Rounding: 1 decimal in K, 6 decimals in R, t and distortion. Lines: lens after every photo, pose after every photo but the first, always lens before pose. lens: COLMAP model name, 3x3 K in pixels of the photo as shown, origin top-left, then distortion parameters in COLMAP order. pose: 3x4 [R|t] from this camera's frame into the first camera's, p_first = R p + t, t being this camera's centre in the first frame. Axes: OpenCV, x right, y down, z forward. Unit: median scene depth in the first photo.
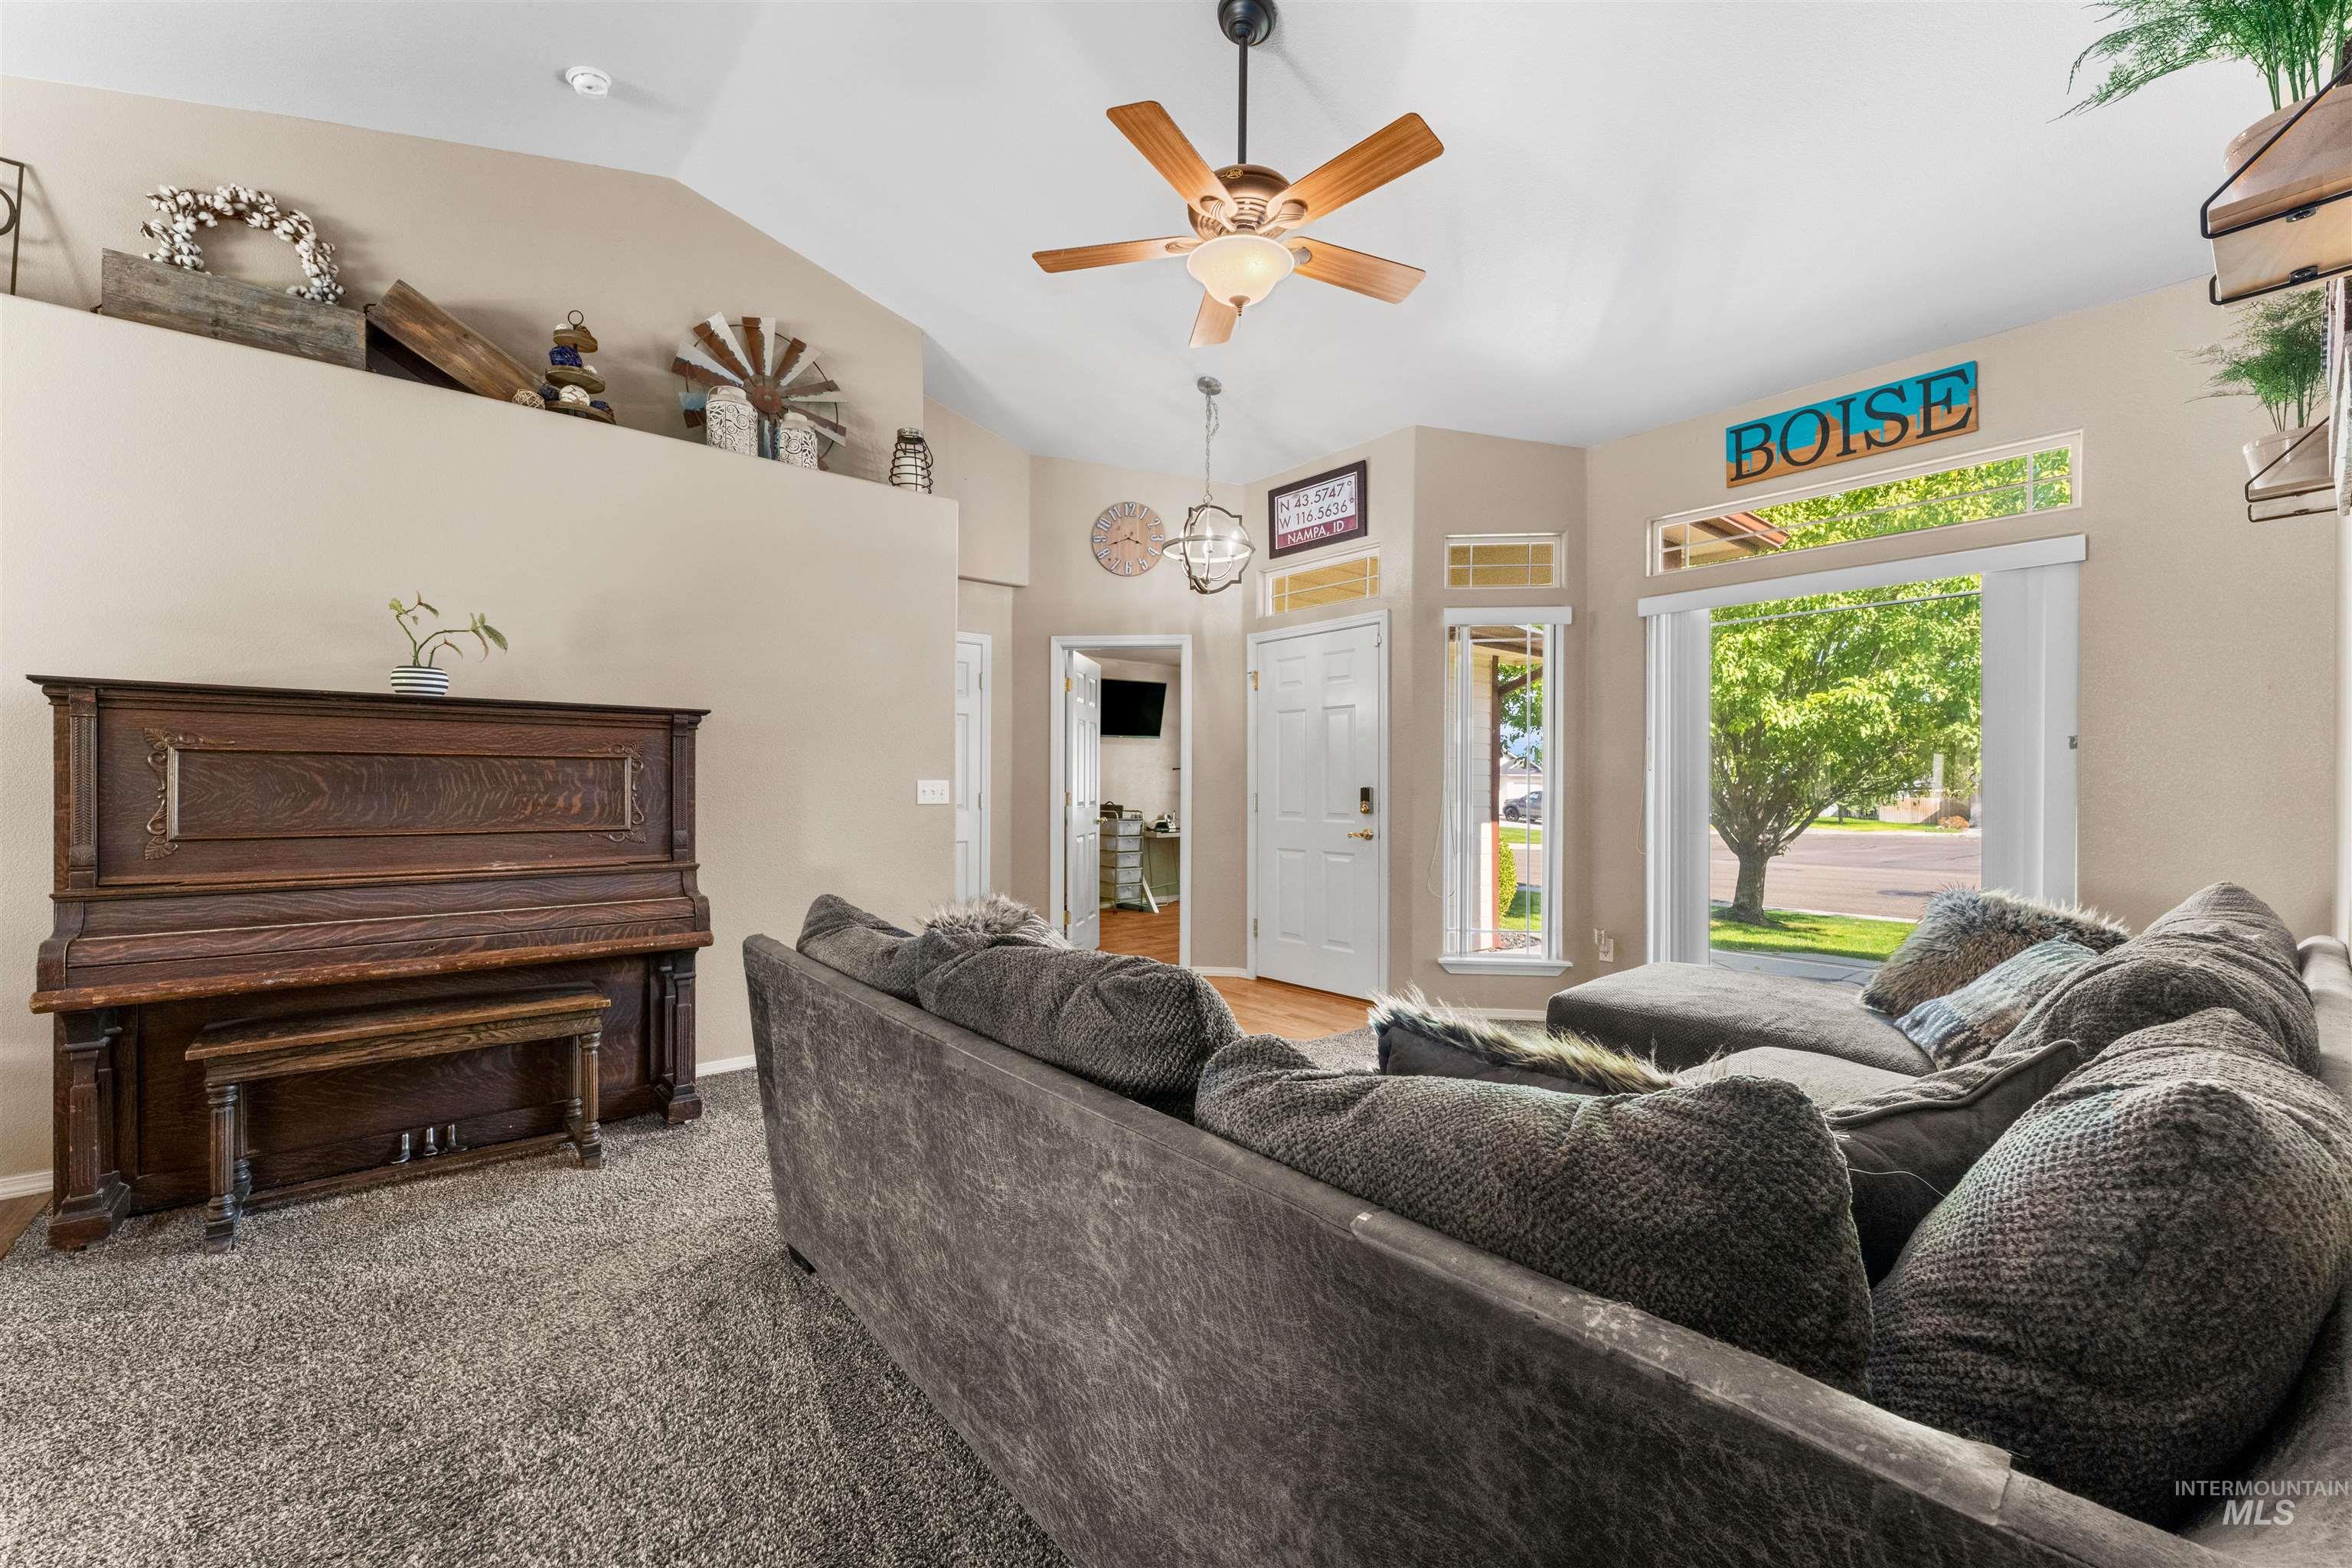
lens RADIAL K [[933.4, 0, 1168.9], [0, 933.4, 788.5], [0, 0, 1]] dist [0.002227, 0.000083]
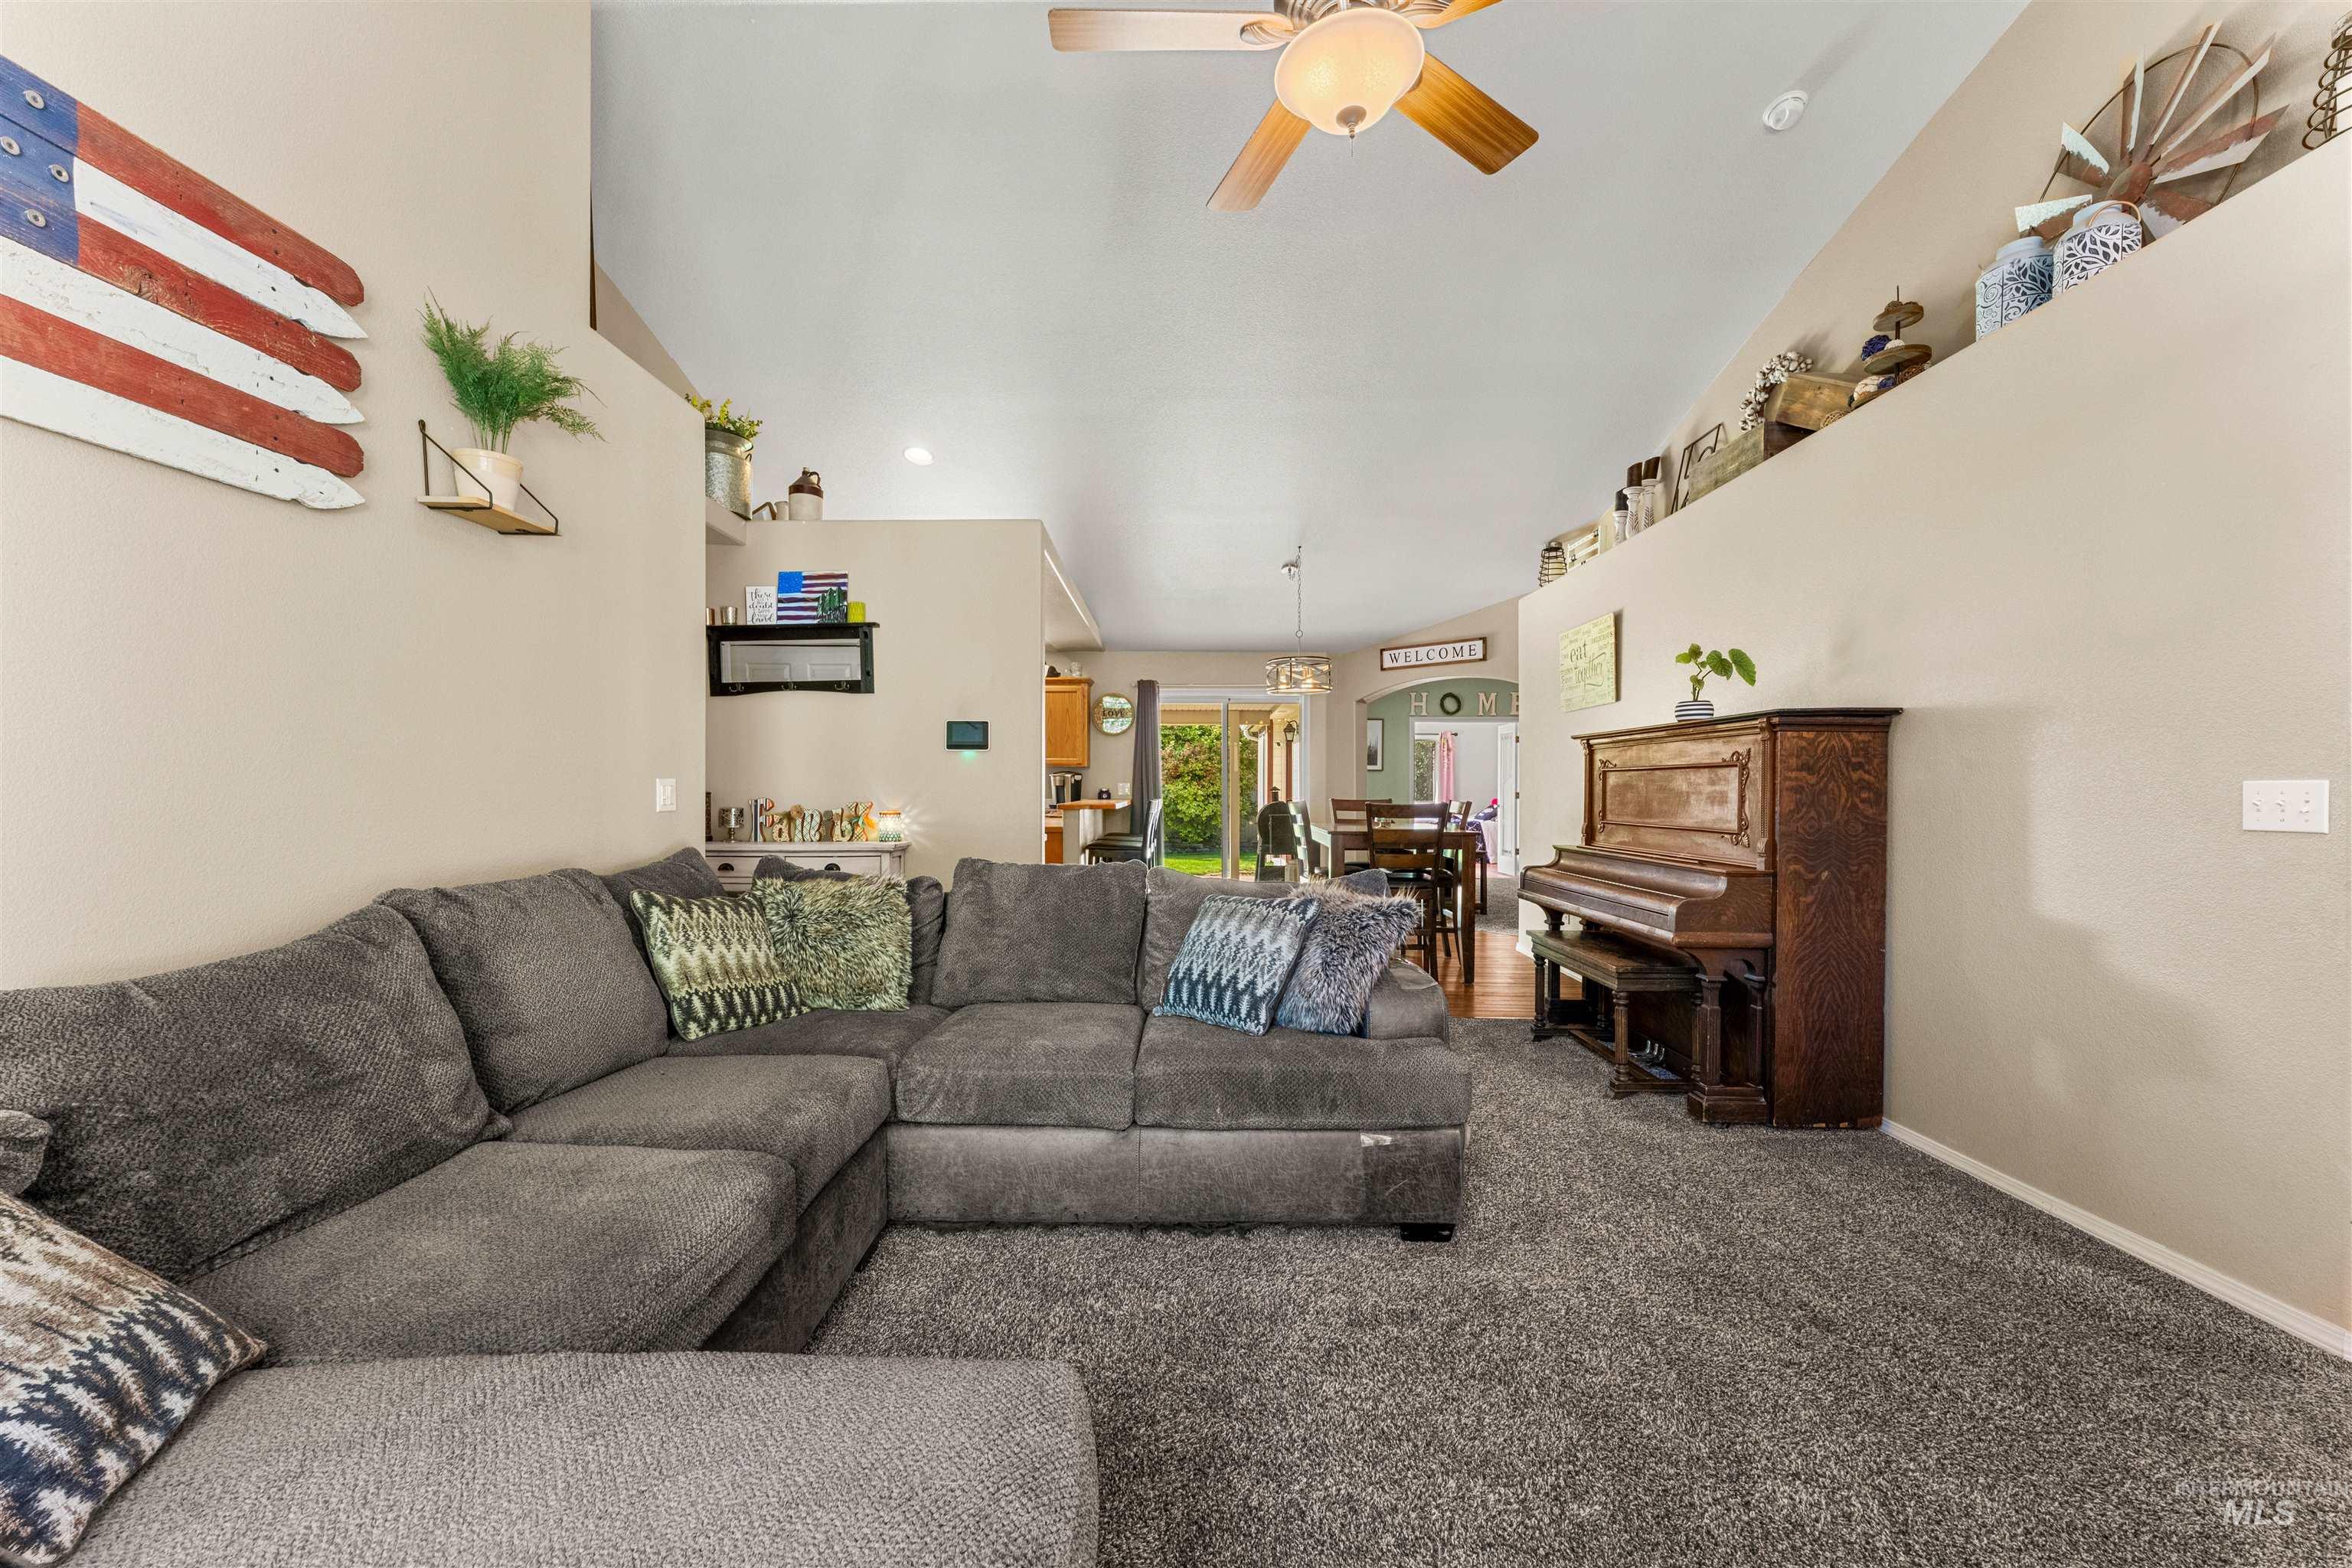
lens RADIAL K [[941.0, 0, 1163.3], [0, 941.0, 791.2], [0, 0, 1]] dist [0.000429, -0.000236]
pose [[-0.658018, -0.001886, -0.753000, 0.539303], [-0.005588, 0.999982, 0.002379, -0.001435], [0.752981, 0.005773, -0.658017, 1.025393]]
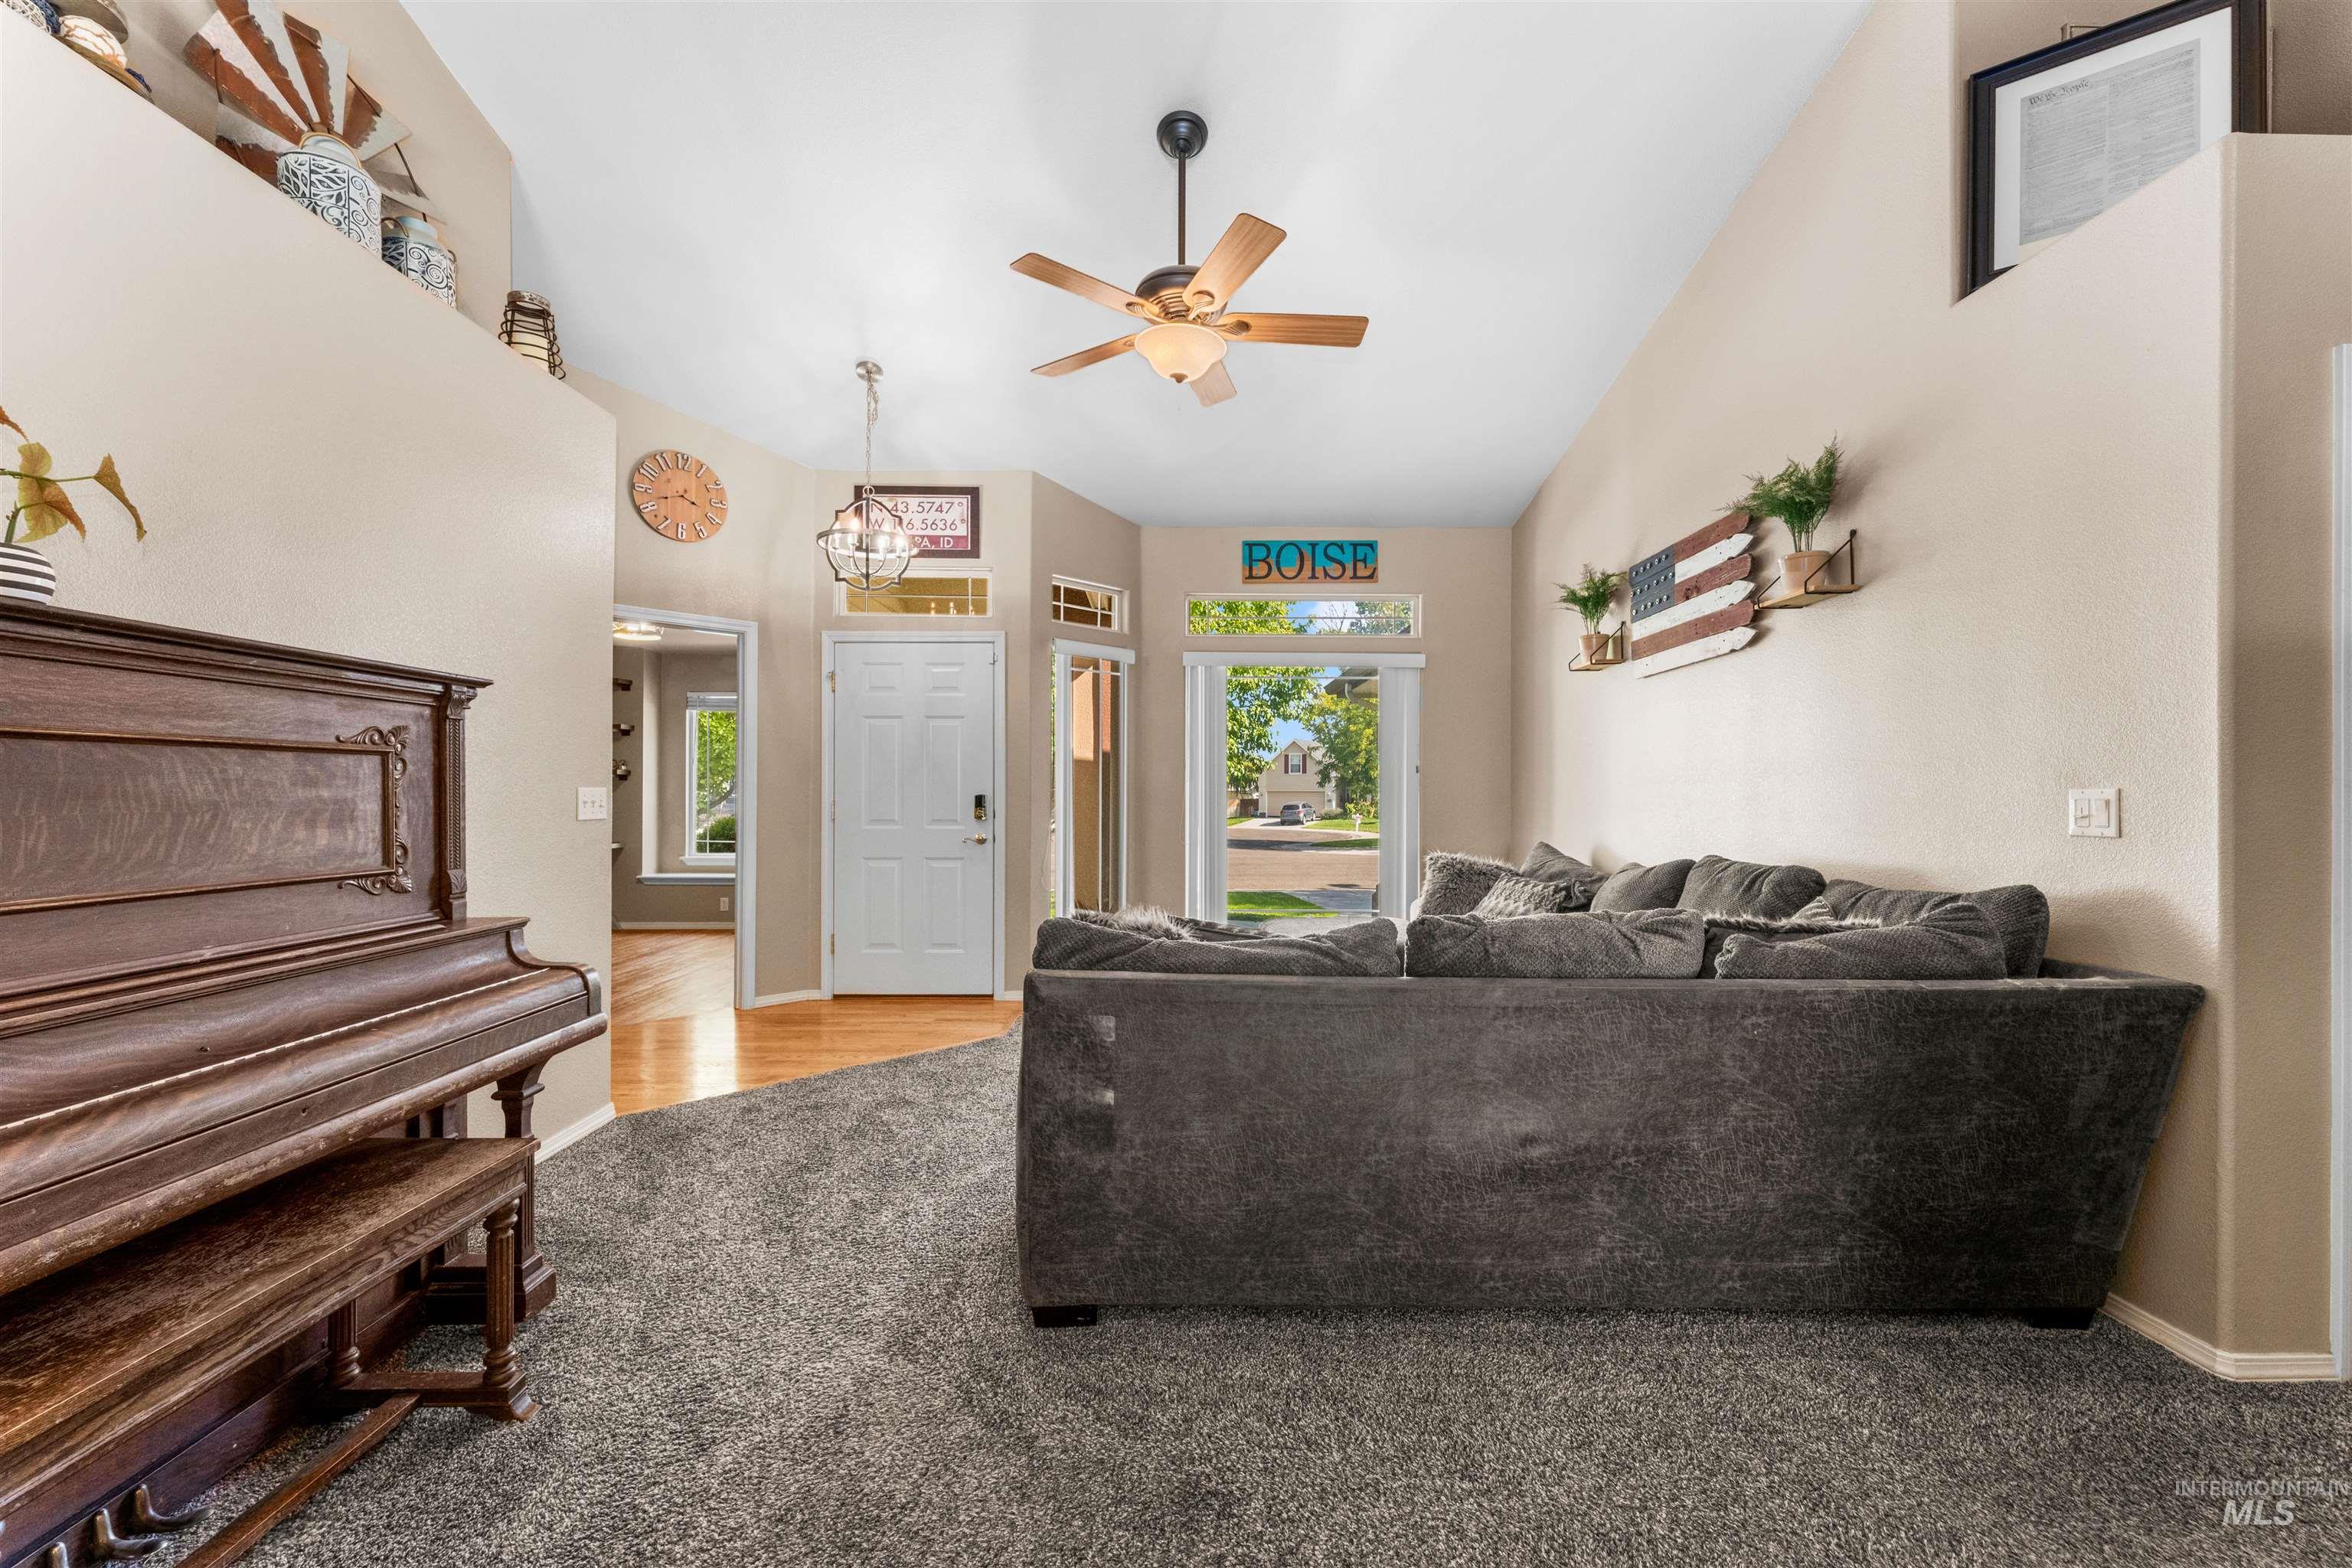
lens RADIAL K [[933.4, 0, 1168.9], [0, 933.4, 788.5], [0, 0, 1]] dist [0.002227, 0.000083]
pose [[0.640134, 0.003224, 0.768256, -0.611647], [-0.000609, 0.999993, -0.003690, -0.006208], [-0.768263, 0.001894, 0.640132, 0.201256]]
